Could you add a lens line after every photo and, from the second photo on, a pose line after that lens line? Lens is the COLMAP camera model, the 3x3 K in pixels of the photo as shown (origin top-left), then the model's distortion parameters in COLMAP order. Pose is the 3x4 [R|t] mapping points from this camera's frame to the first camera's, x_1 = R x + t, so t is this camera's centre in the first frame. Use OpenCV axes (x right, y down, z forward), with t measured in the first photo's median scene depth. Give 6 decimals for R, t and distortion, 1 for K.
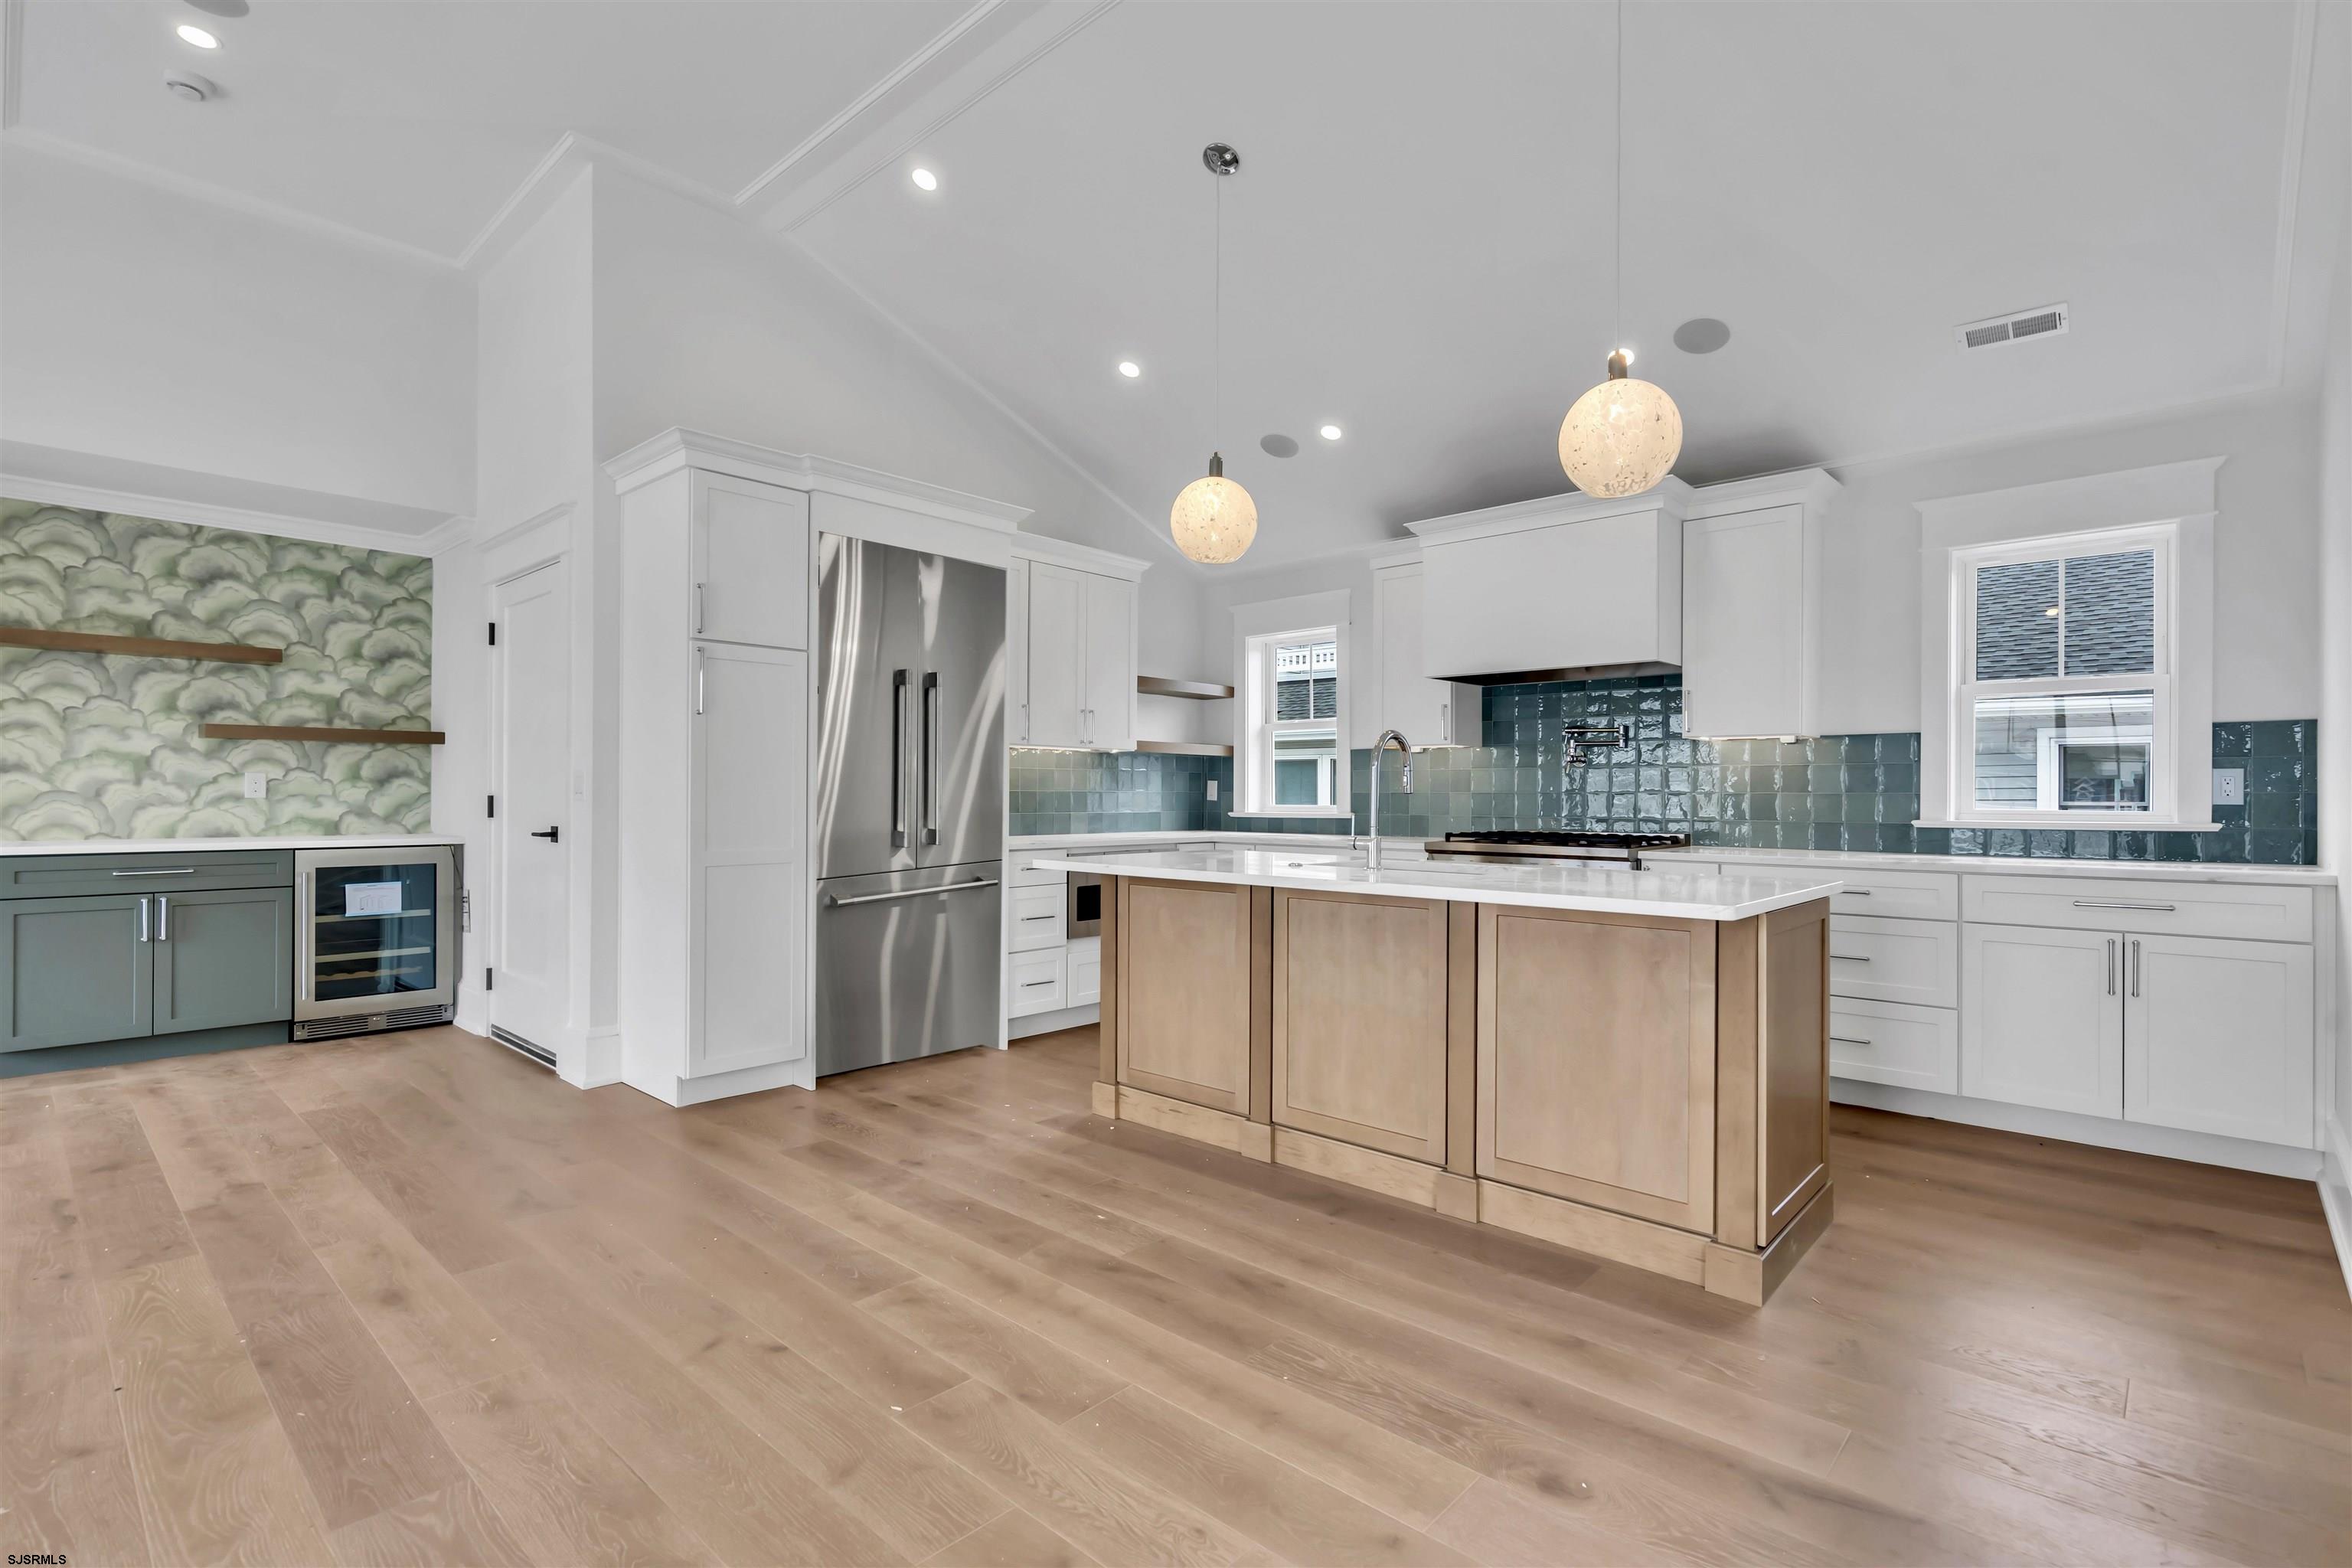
lens RADIAL K [[1101.4, 0, 1178.1], [0, 1101.4, 794.0], [0, 0, 1]] dist [0.001804, -0.000376]
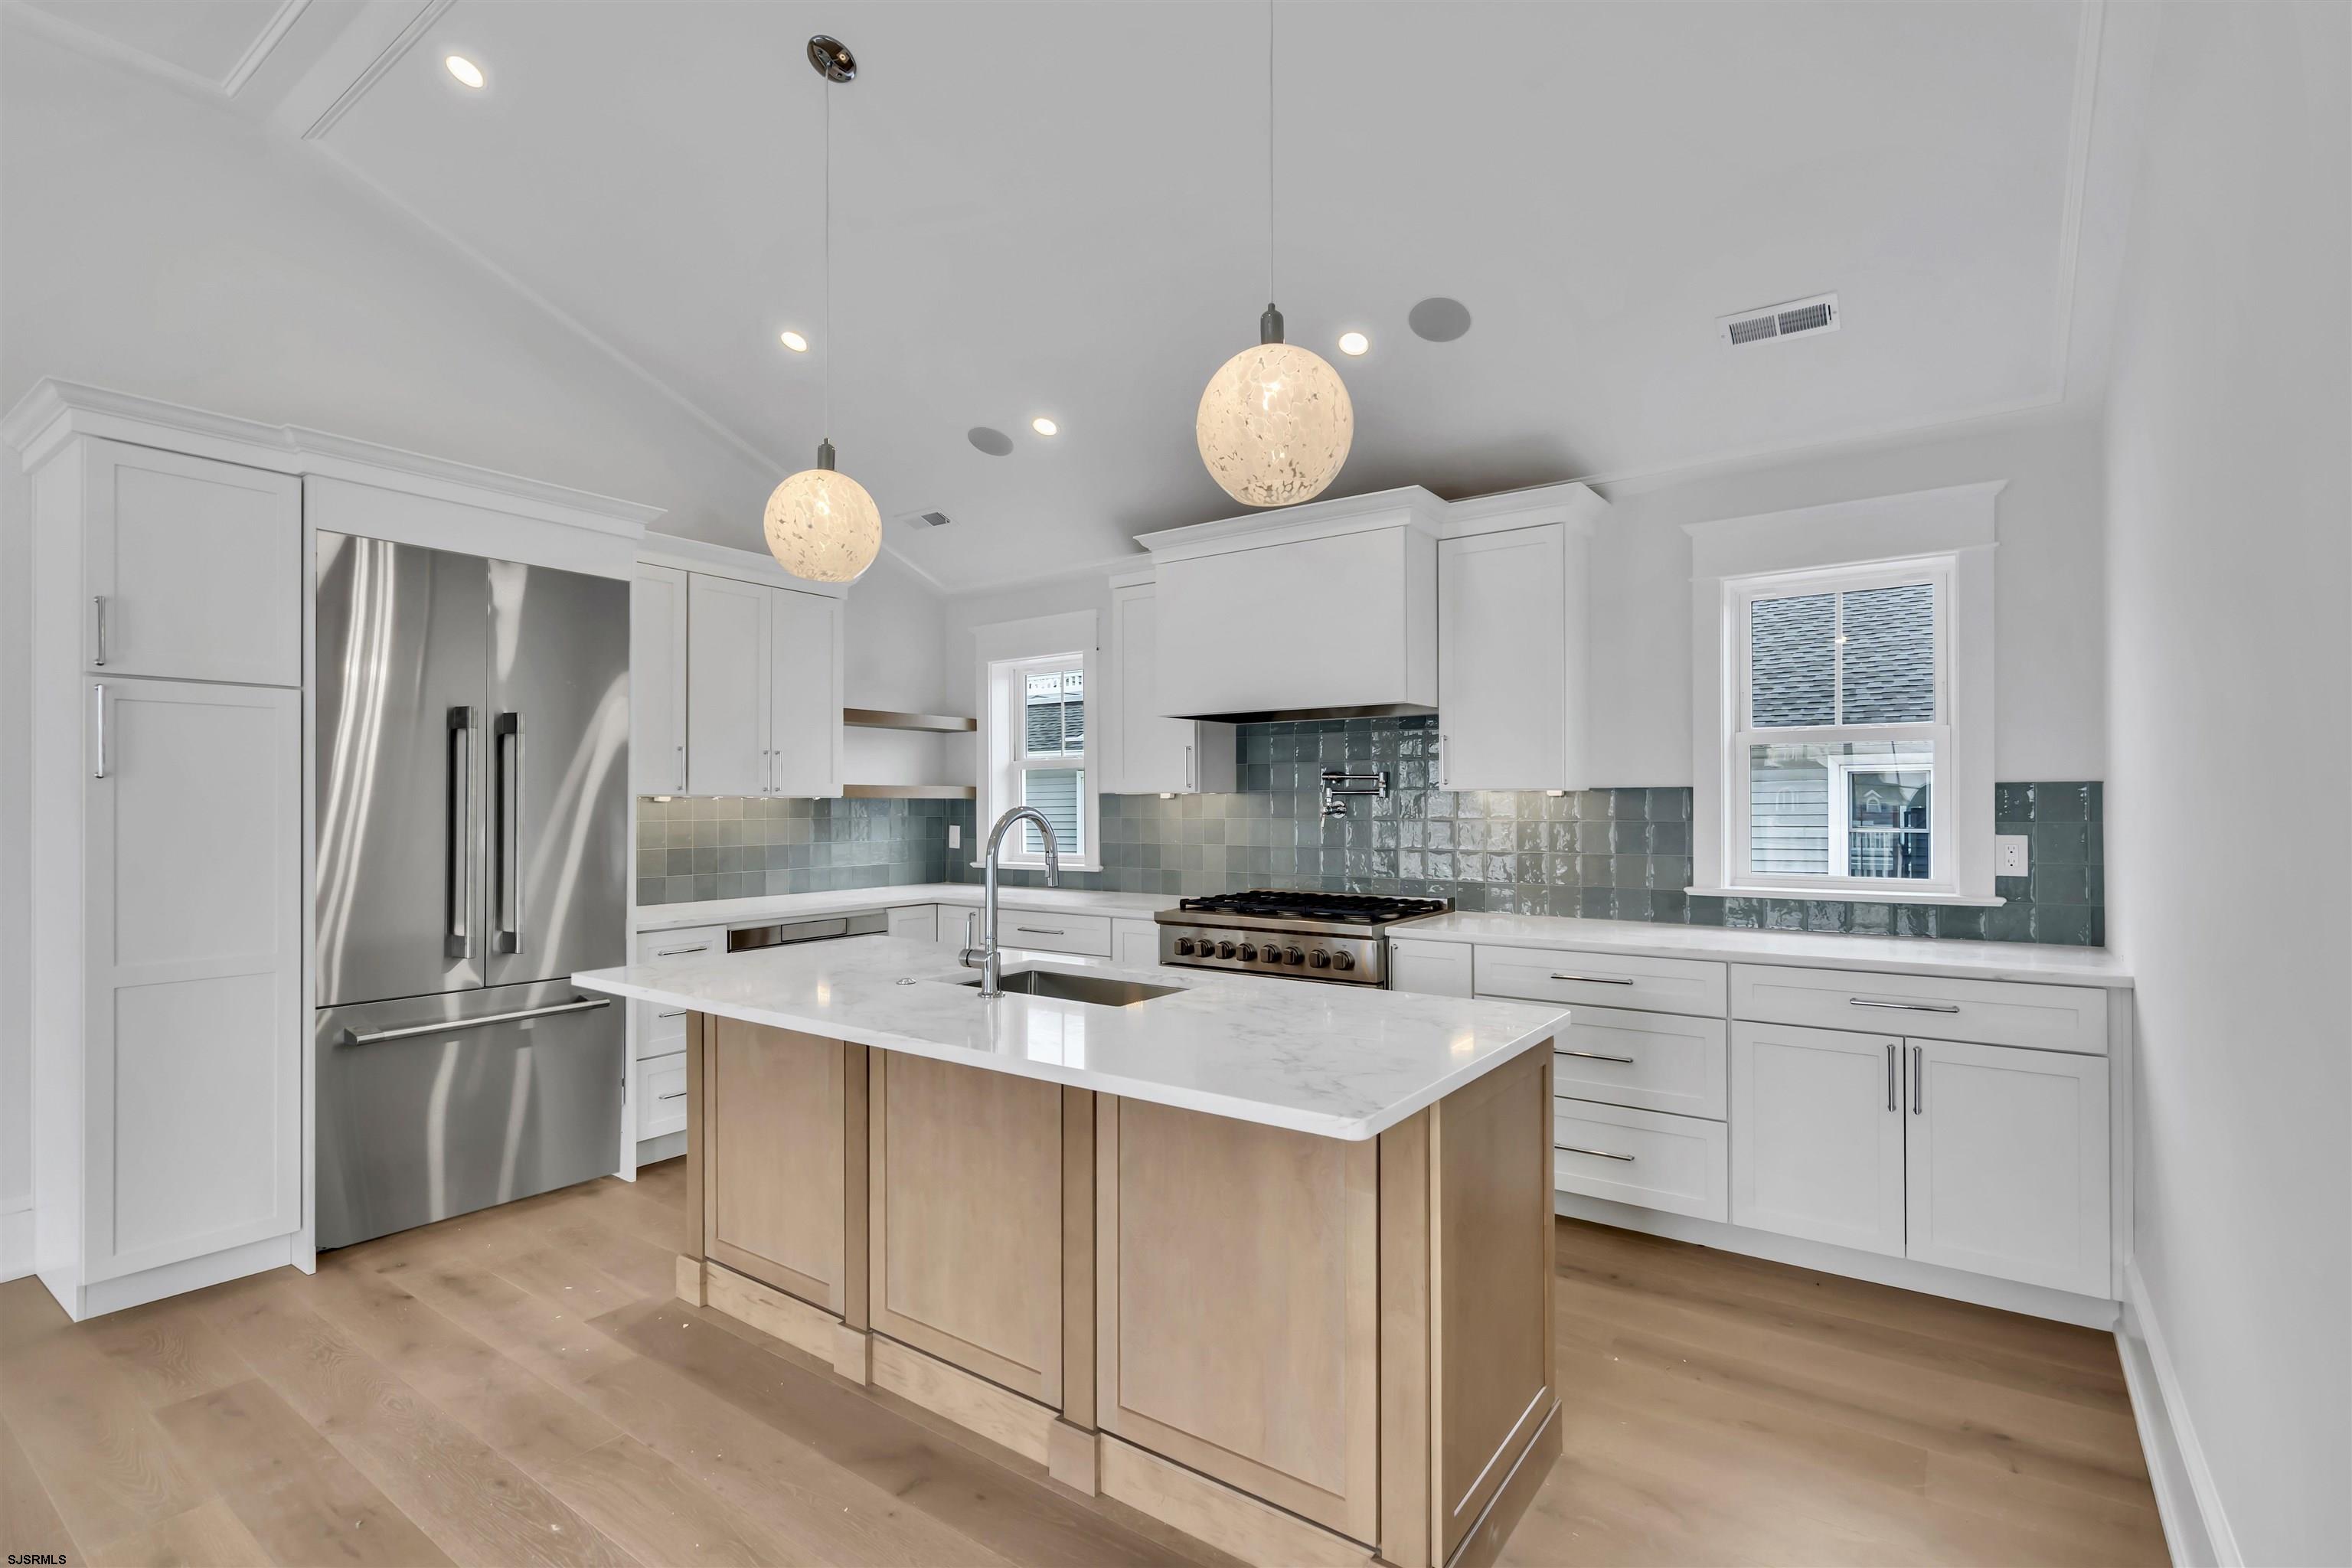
lens RADIAL K [[1101.4, 0, 1179.8], [0, 1101.4, 796.6], [0, 0, 1]] dist [0.001804, -0.000376]
pose [[0.992716, -0.006271, 0.120312, 0.176094], [0.006826, 0.999968, -0.004204, -0.051270], [-0.120282, 0.004994, 0.992727, 0.194141]]
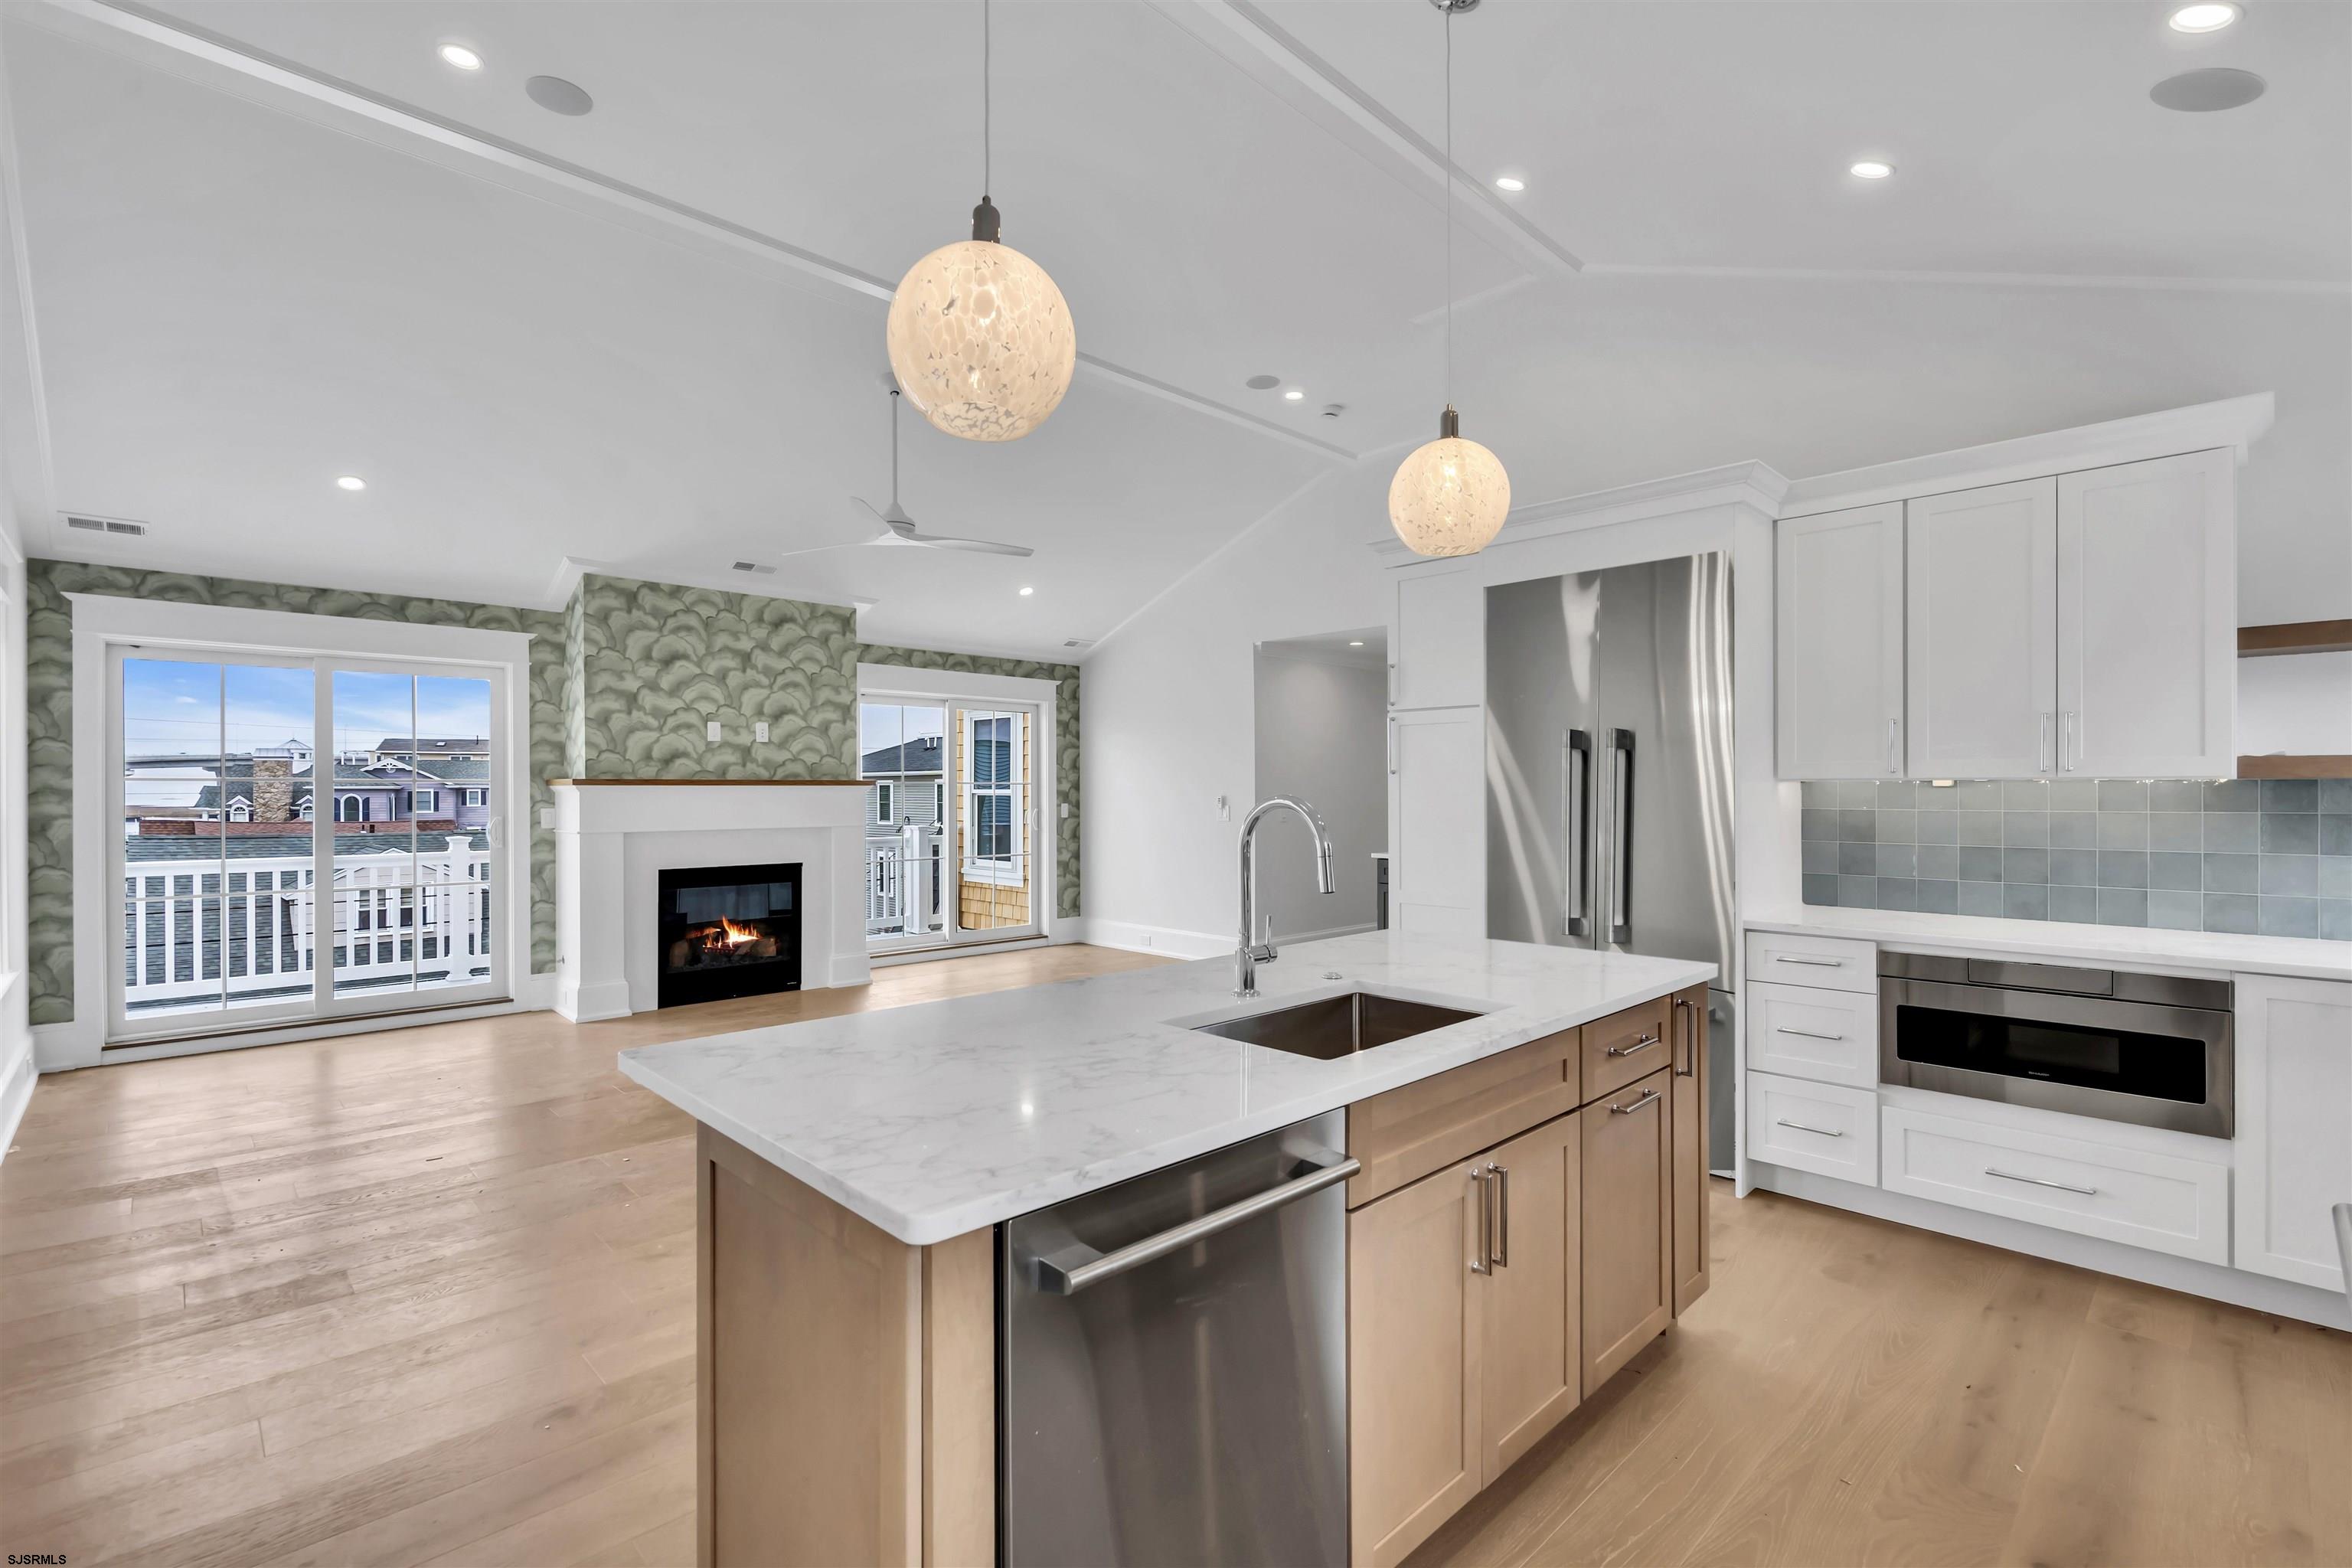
lens RADIAL K [[1065.2, 0, 1179.0], [0, 1065.2, 788.0], [0, 0, 1]] dist [-0.007111, 0.003207]
pose [[-0.056451, -0.007613, -0.998376, 0.711185], [0.002458, 0.999967, -0.007764, -0.048015], [0.998402, -0.002892, -0.056430, 0.816389]]
